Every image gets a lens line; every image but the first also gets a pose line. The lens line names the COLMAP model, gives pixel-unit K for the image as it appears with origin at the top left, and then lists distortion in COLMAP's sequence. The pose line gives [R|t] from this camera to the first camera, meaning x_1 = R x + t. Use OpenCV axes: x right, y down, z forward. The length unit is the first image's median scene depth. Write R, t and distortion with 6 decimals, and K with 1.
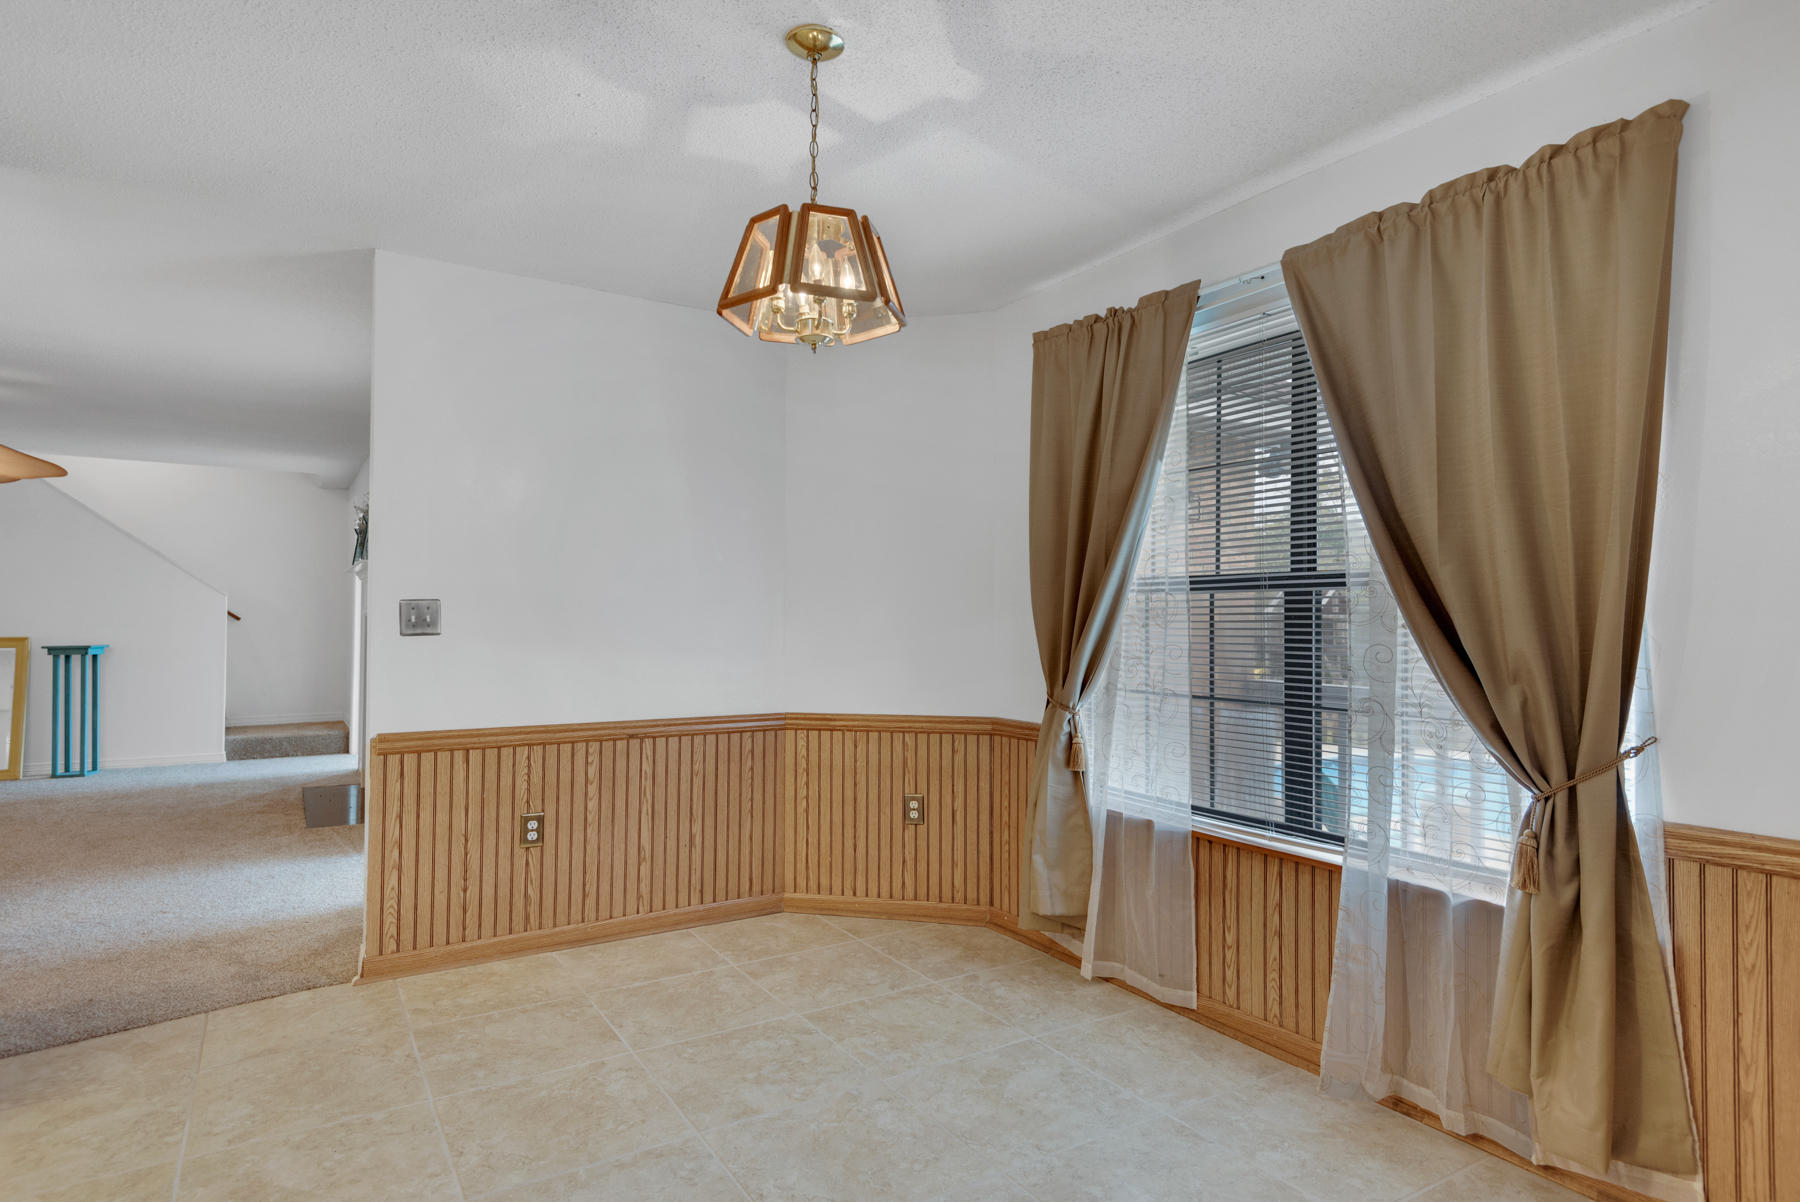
lens RADIAL K [[995.1, 0, 919.8], [0, 995.1, 601.1], [0, 0, 1]] dist [0.026351, -0.014505]
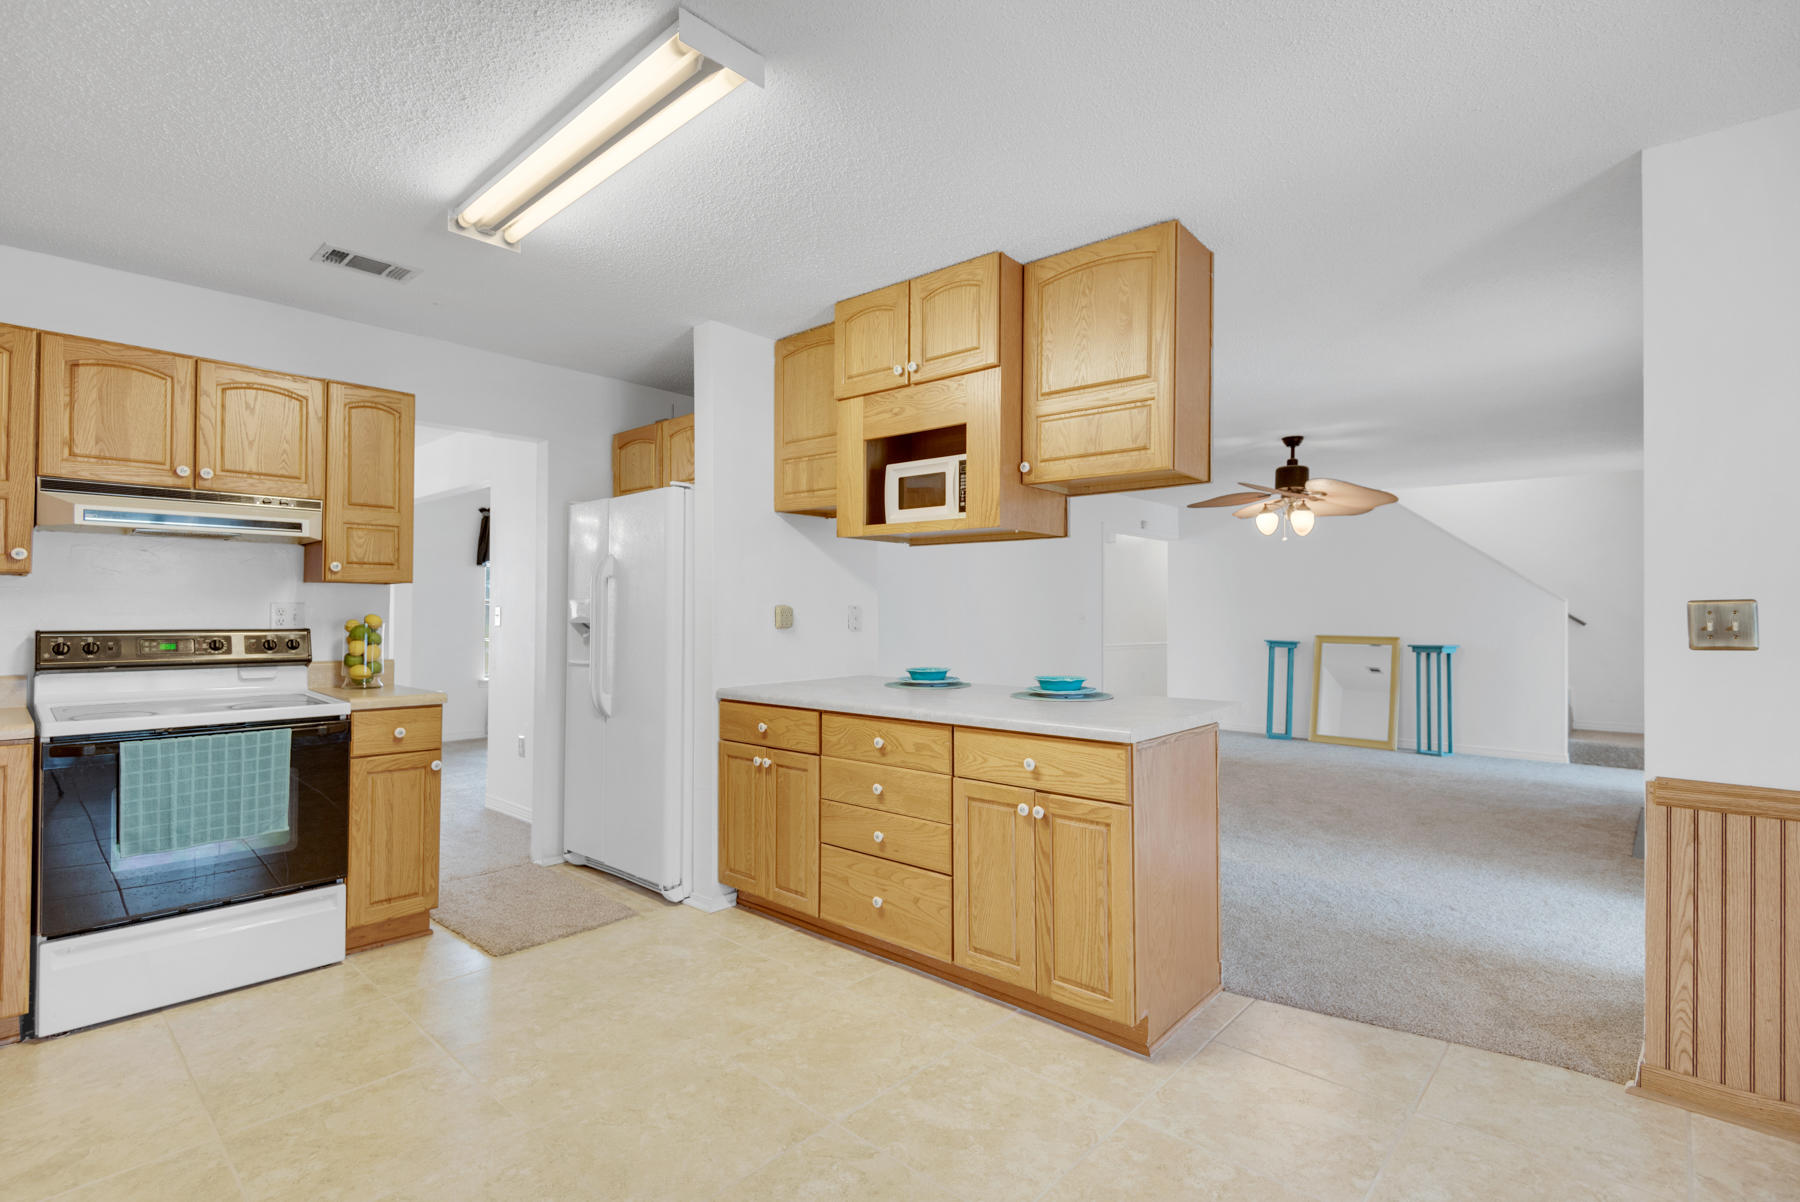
lens RADIAL K [[838.4, 0, 891.2], [0, 838.4, 599.5], [0, 0, 1]] dist [0.025568, -0.017927]
pose [[0.248357, -0.017911, -0.968503, -0.057103], [0.007959, 0.999833, -0.016450, 0.003261], [0.968636, -0.003623, 0.248458, 0.265814]]
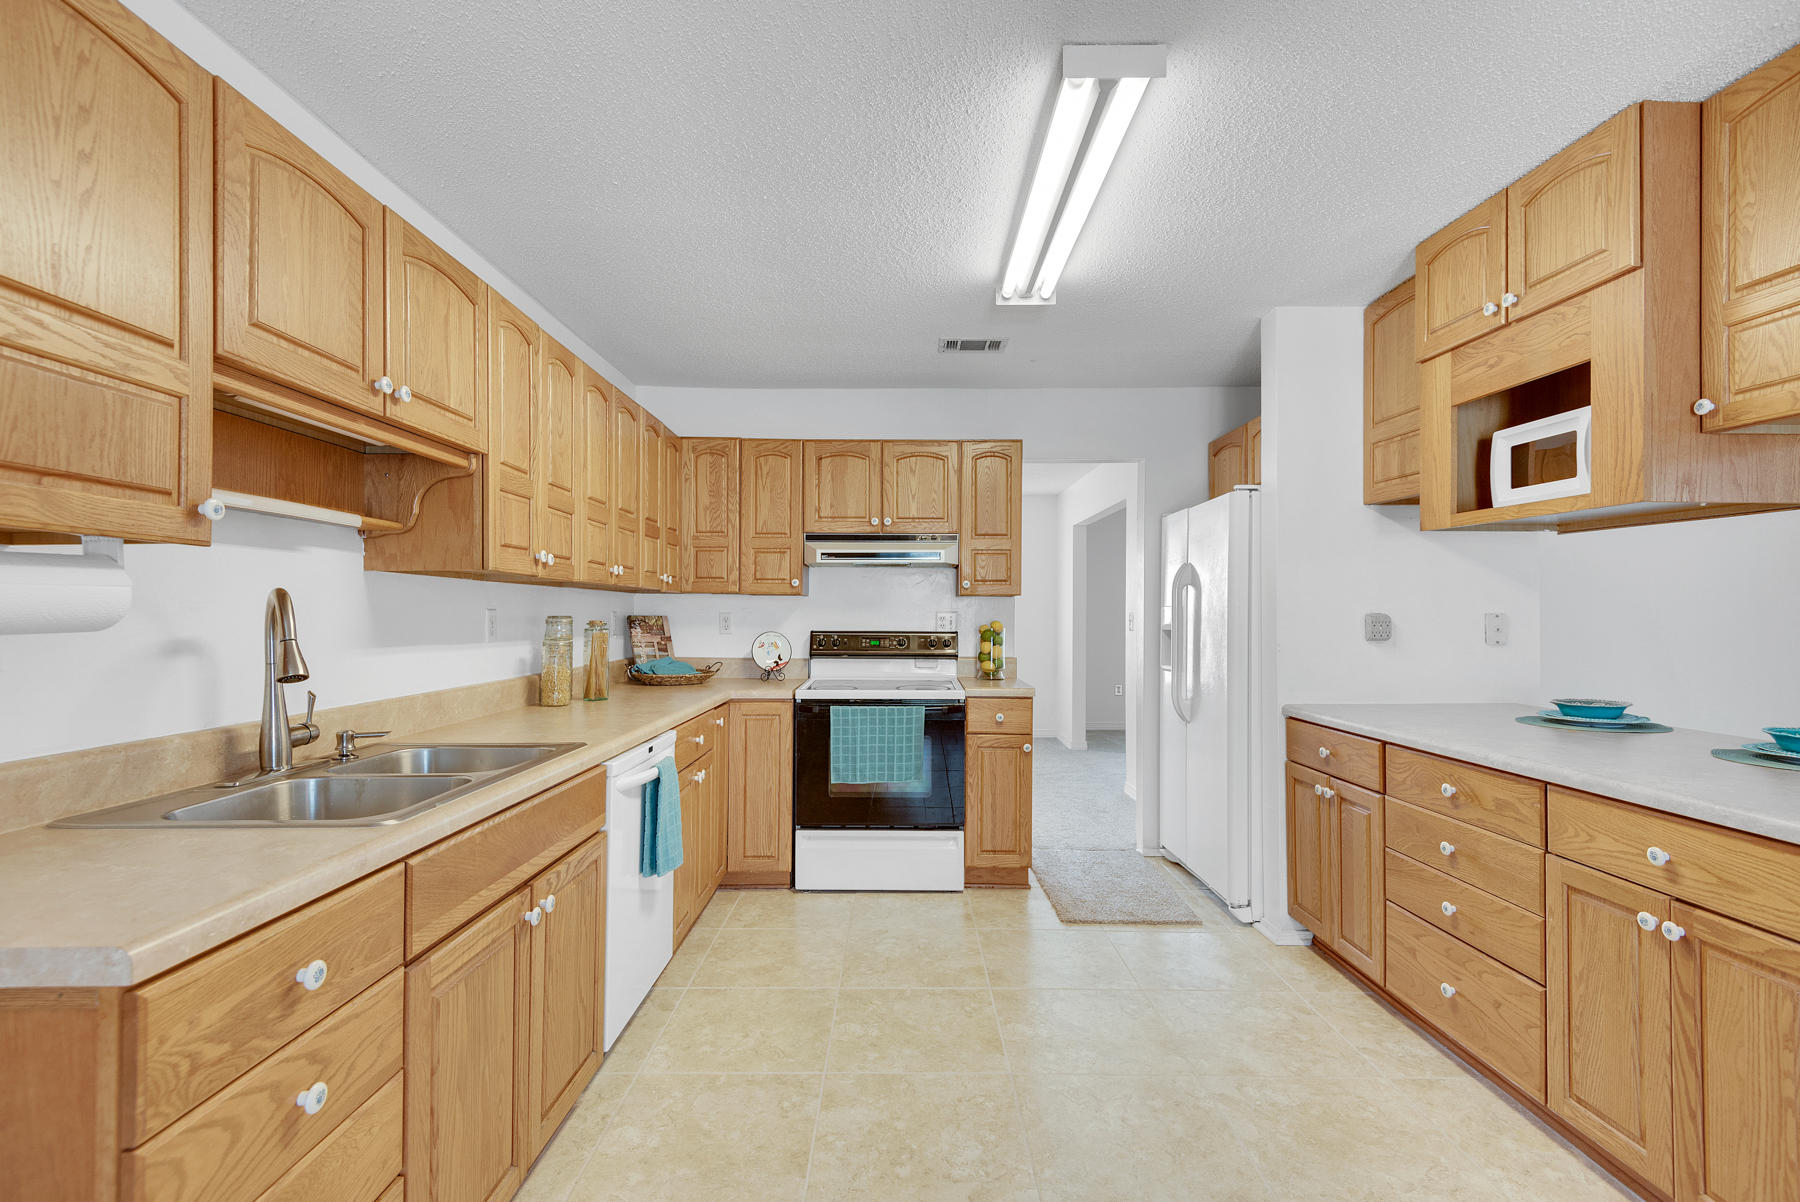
lens RADIAL K [[814.0, 0, 897.4], [0, 814.0, 605.5], [0, 0, 1]] dist [0.047735, -0.023998]
pose [[-0.547841, -0.011503, -0.836503, -0.087451], [0.004121, 0.999856, -0.016448, -0.004270], [0.836572, -0.012458, -0.547715, 0.459423]]
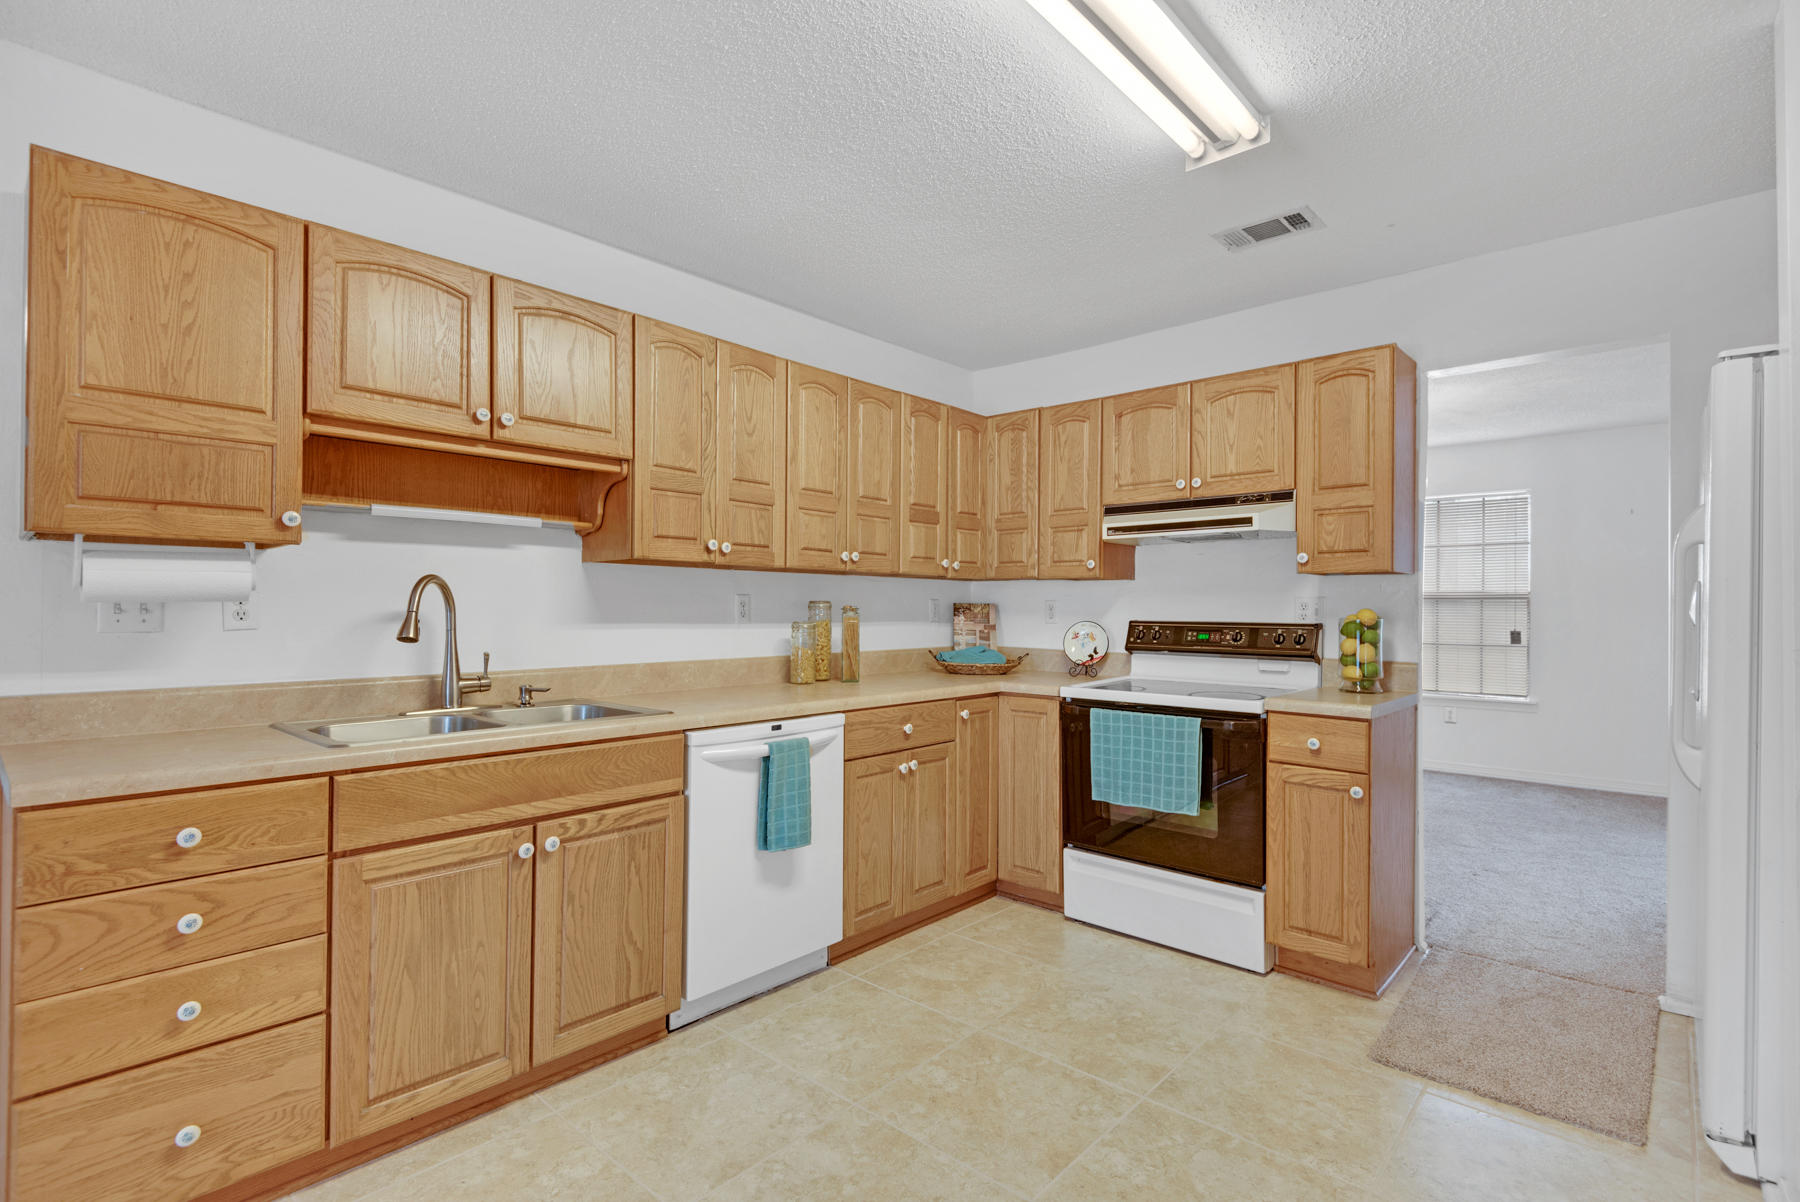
lens RADIAL K [[838.4, 0, 891.2], [0, 838.4, 599.5], [0, 0, 1]] dist [0.025568, -0.017927]
pose [[-0.966759, -0.007957, -0.255564, -0.480140], [-0.003130, 0.999809, -0.019287, 0.008170], [0.255669, -0.017846, -0.966600, 0.642534]]
